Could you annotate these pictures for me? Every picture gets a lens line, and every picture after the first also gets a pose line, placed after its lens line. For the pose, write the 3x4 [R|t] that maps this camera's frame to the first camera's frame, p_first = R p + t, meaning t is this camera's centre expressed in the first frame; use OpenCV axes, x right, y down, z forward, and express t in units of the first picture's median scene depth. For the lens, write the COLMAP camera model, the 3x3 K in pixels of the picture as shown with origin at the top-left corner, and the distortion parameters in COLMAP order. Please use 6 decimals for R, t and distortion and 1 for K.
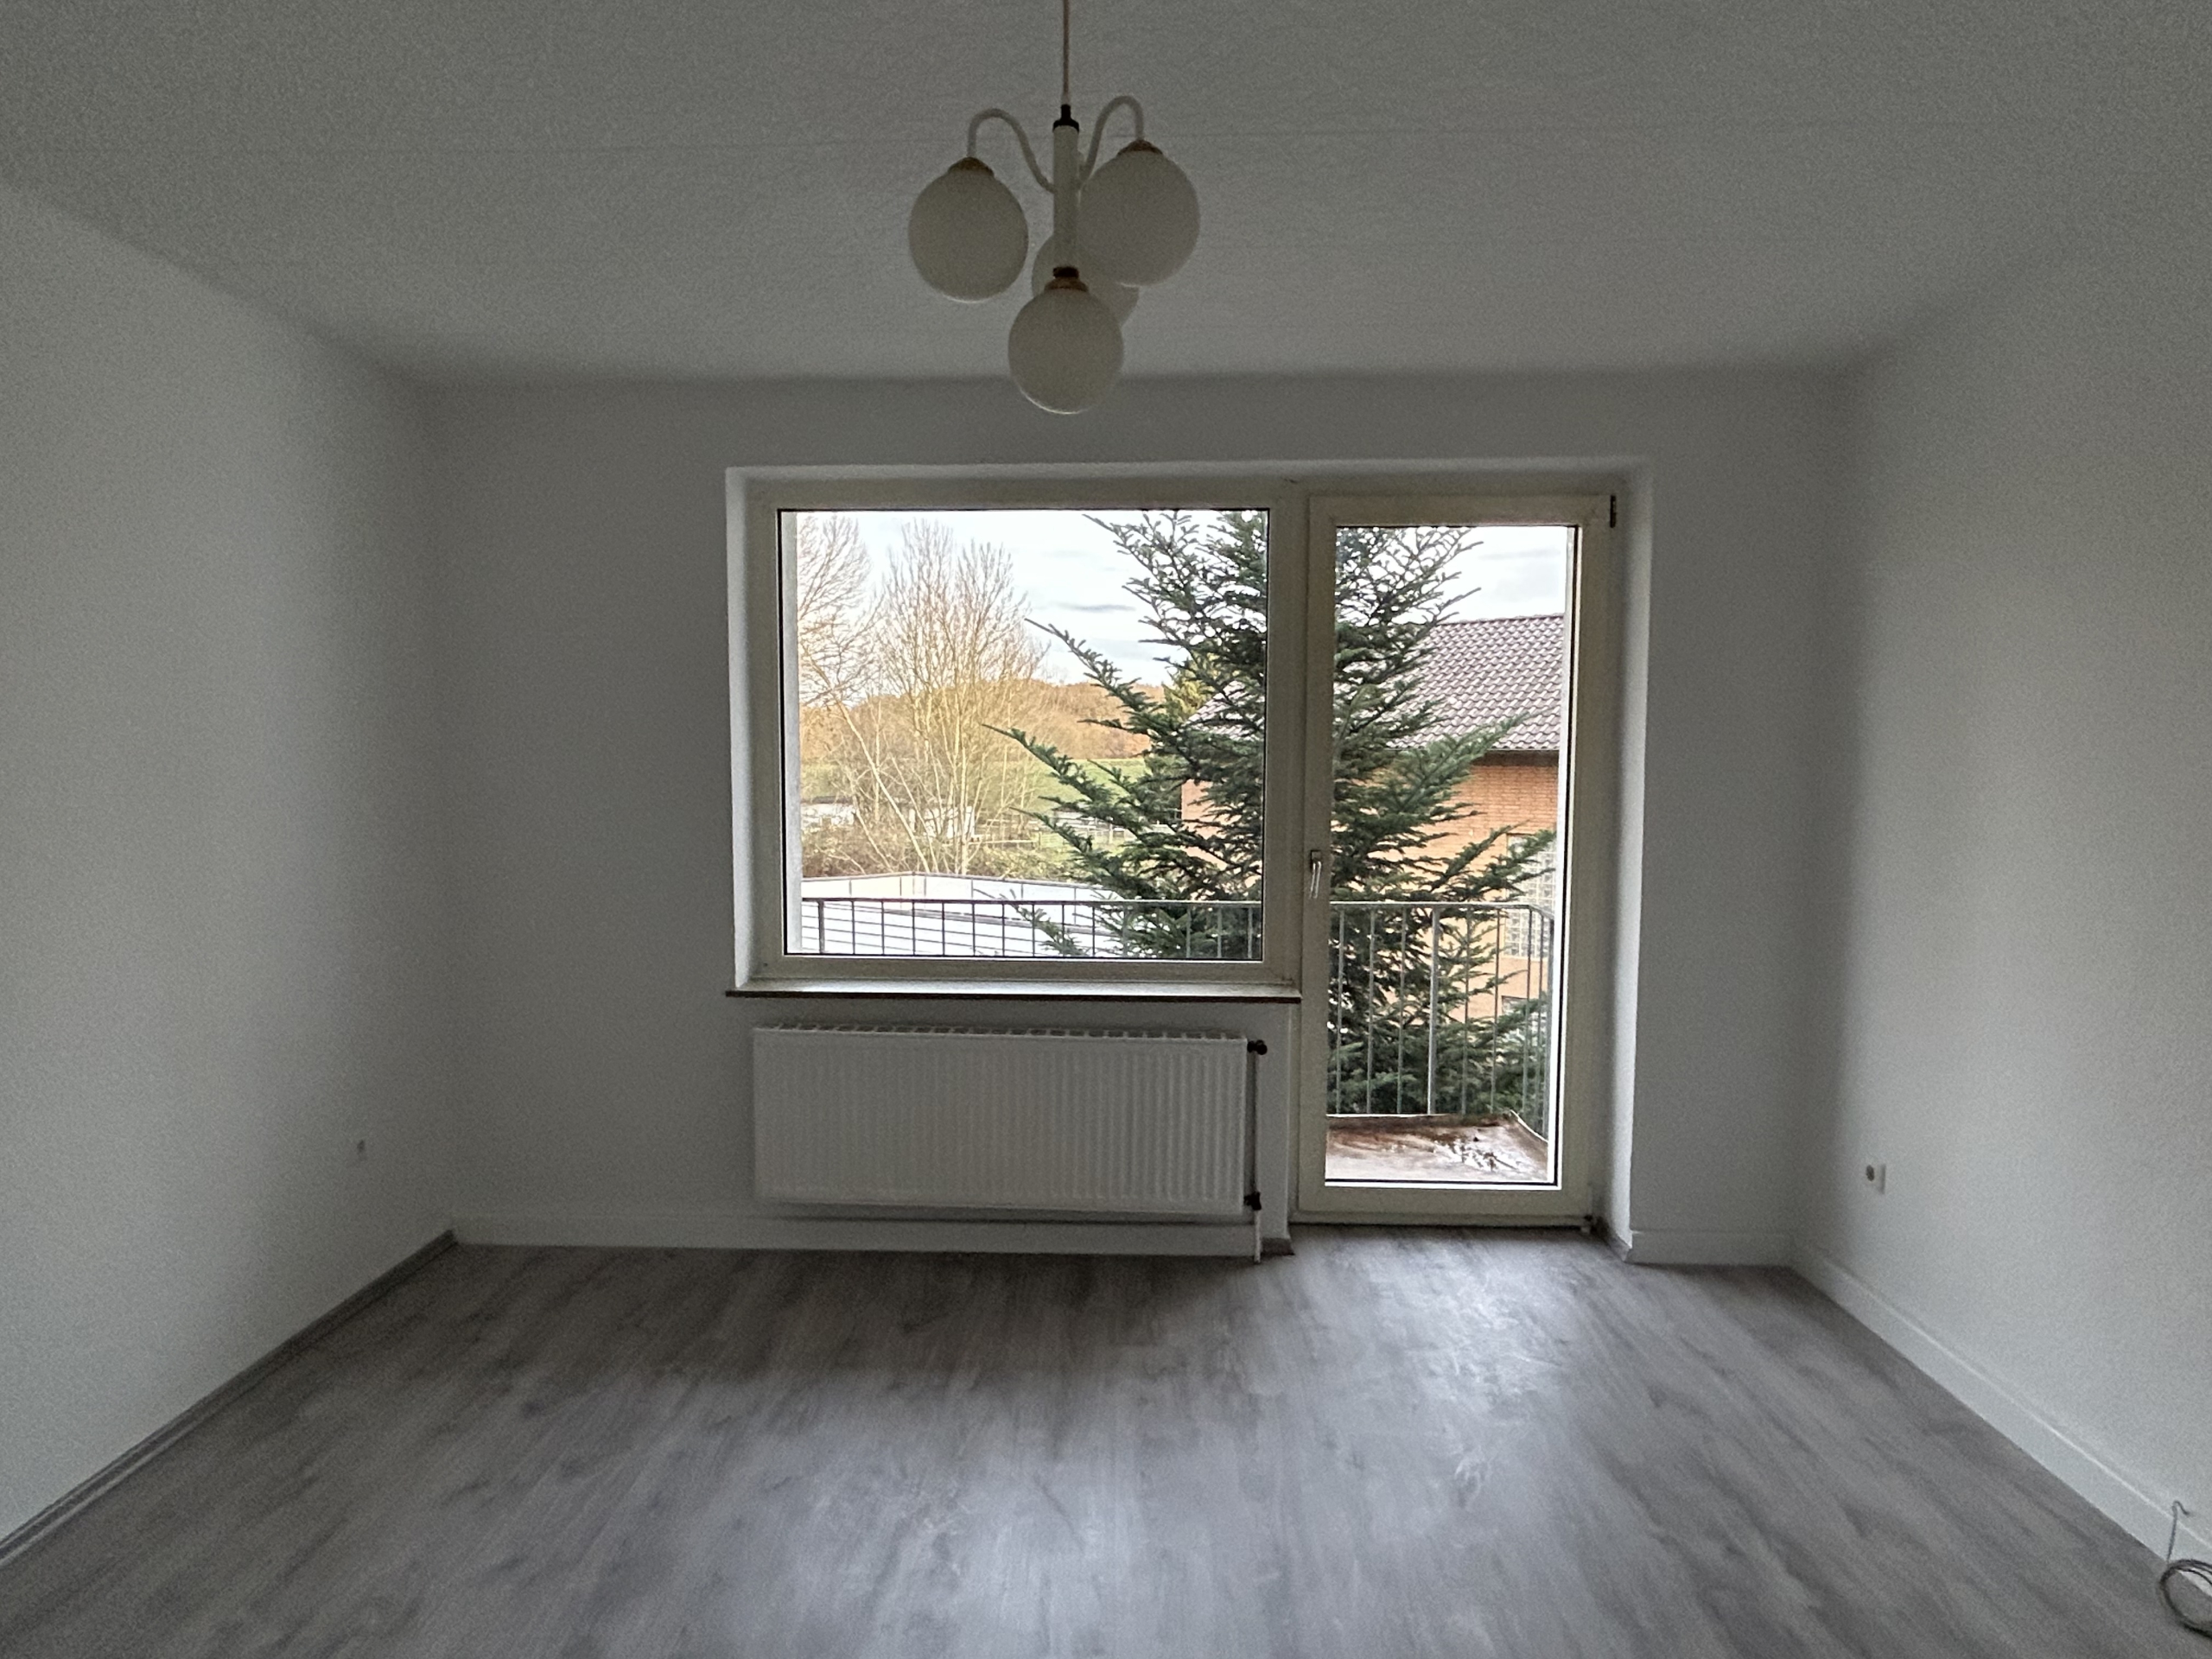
lens RADIAL K [[1299.9, 0, 1106.0], [0, 1299.9, 829.5], [0, 0, 1]] dist [0.000618, -0.000173]
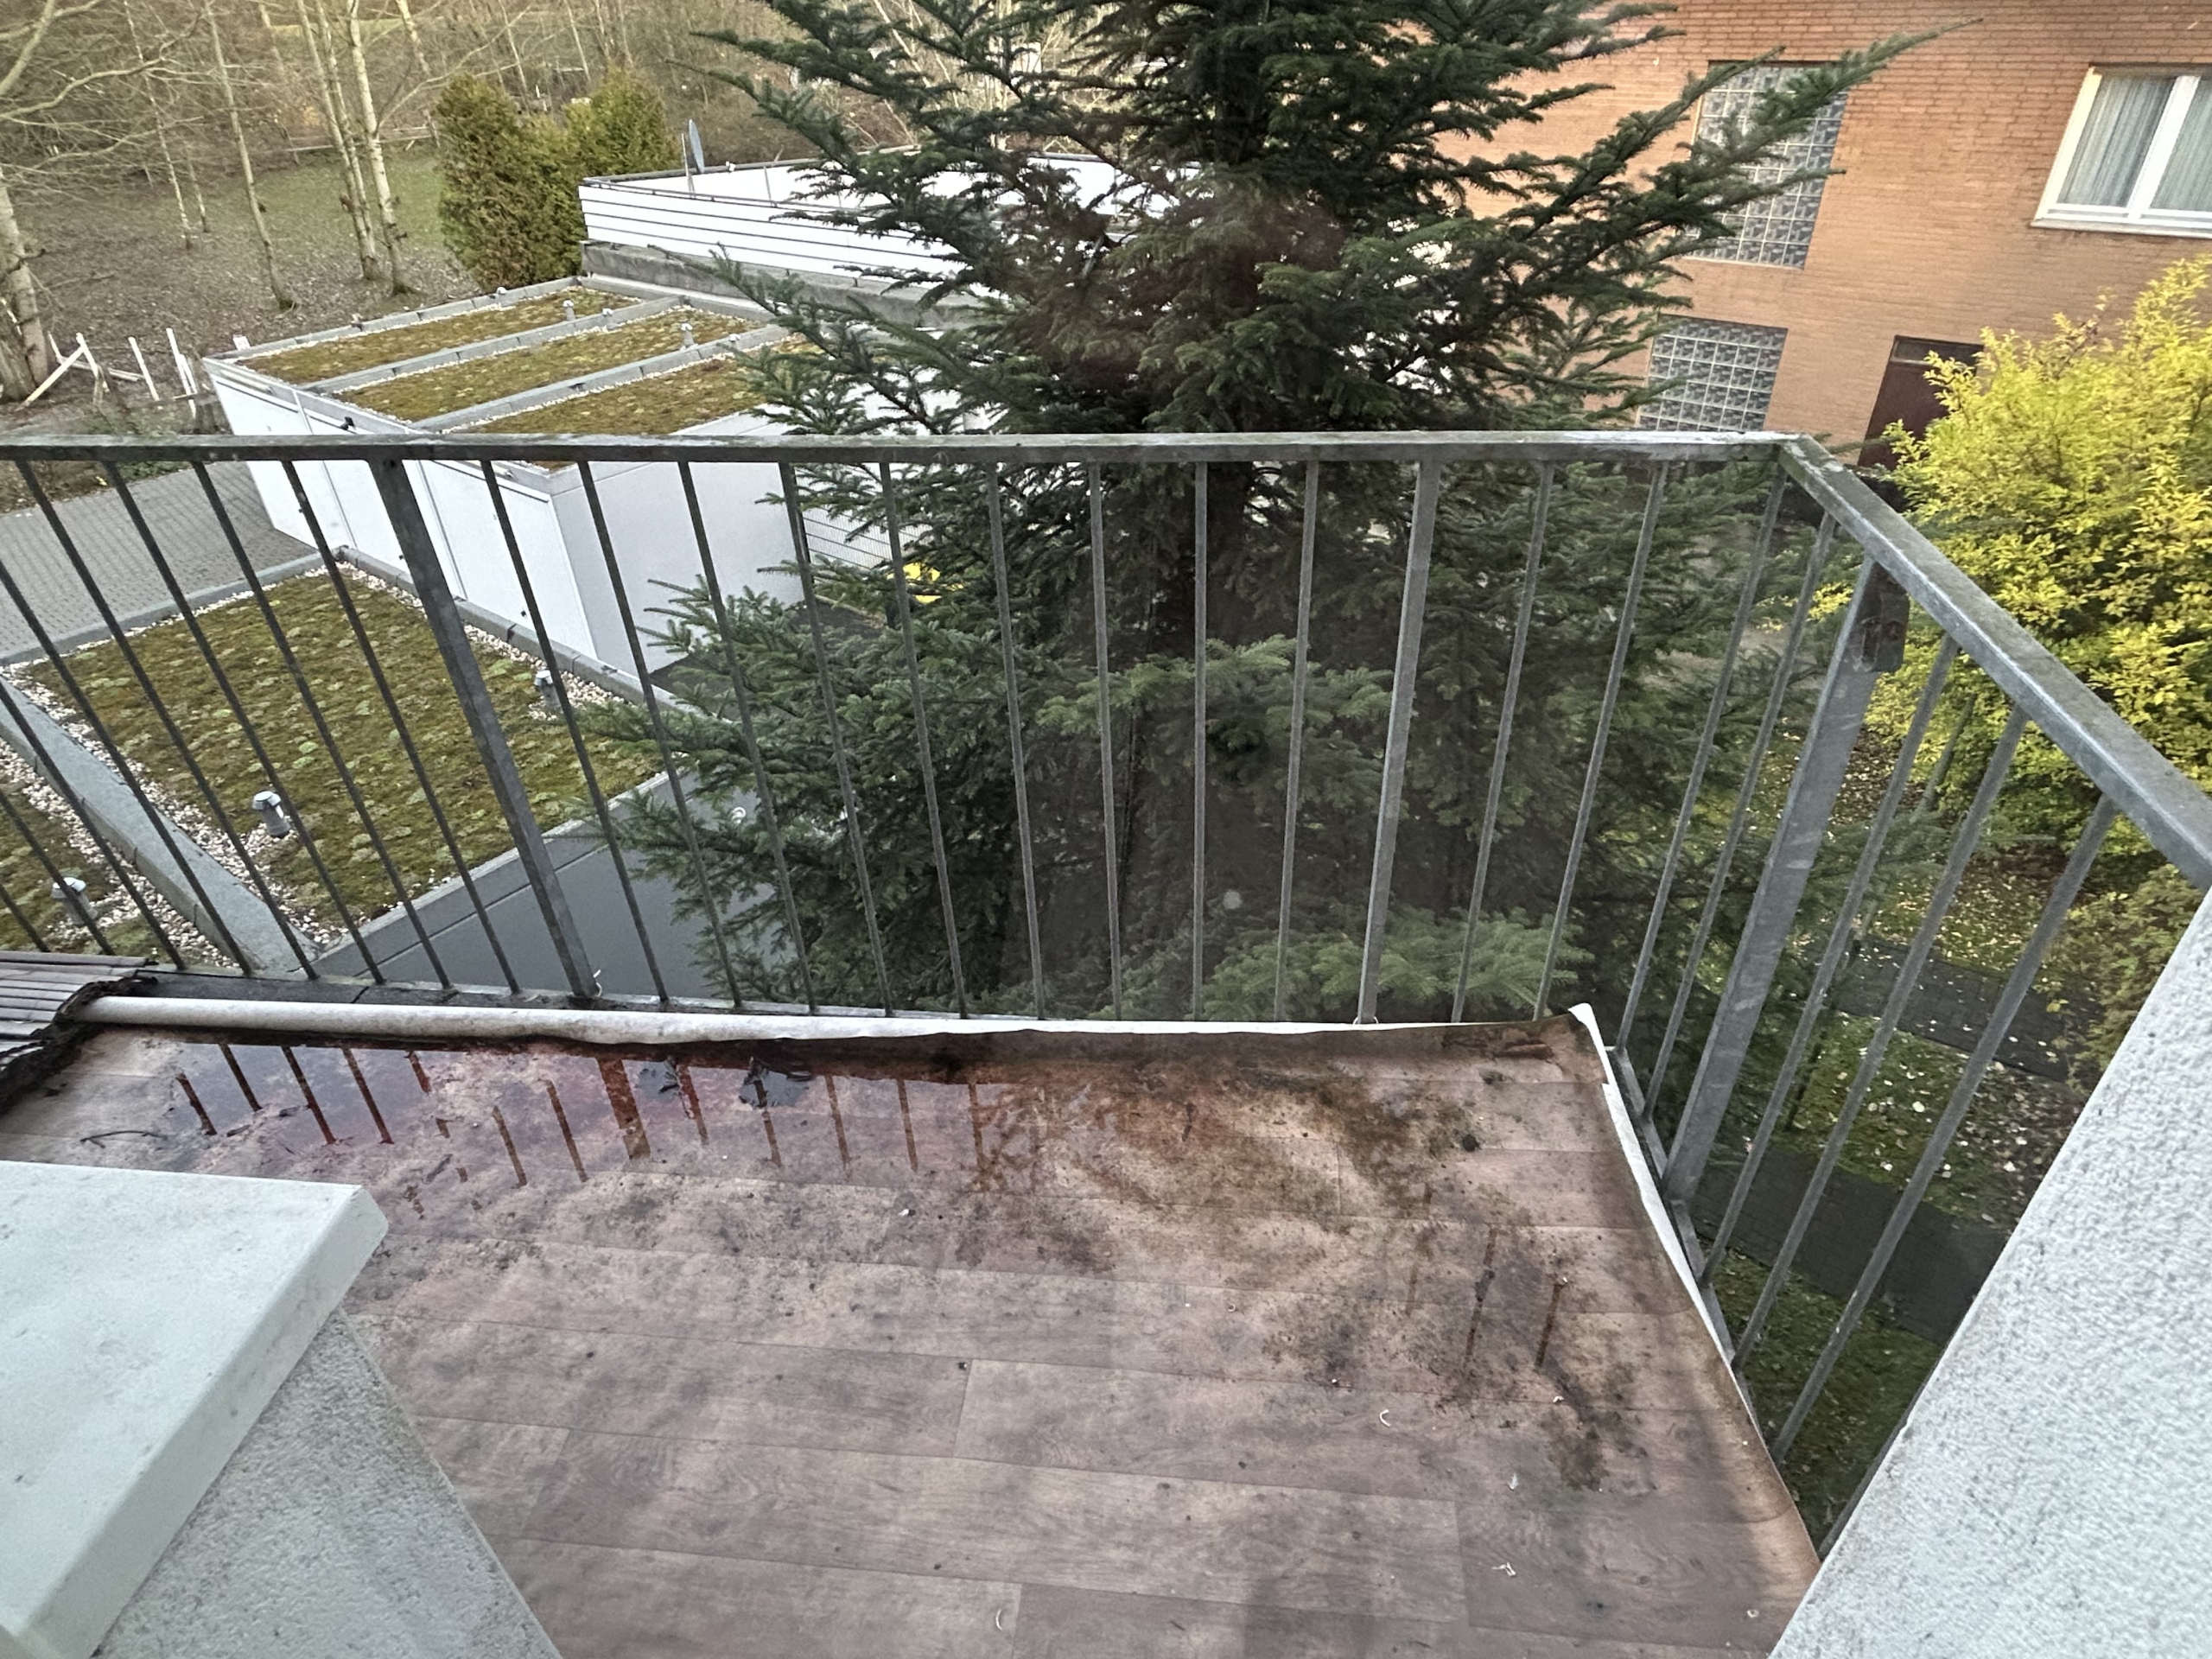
lens RADIAL K [[1299.9, 0, 1106.0], [0, 1299.9, 829.5], [0, 0, 1]] dist [0.000618, -0.000173]
pose [[0.996323, 0.011199, -0.084941, 0.141162], [0.032971, 0.864949, 0.500776, -0.006322], [0.079077, -0.501736, 0.861399, 0.481304]]
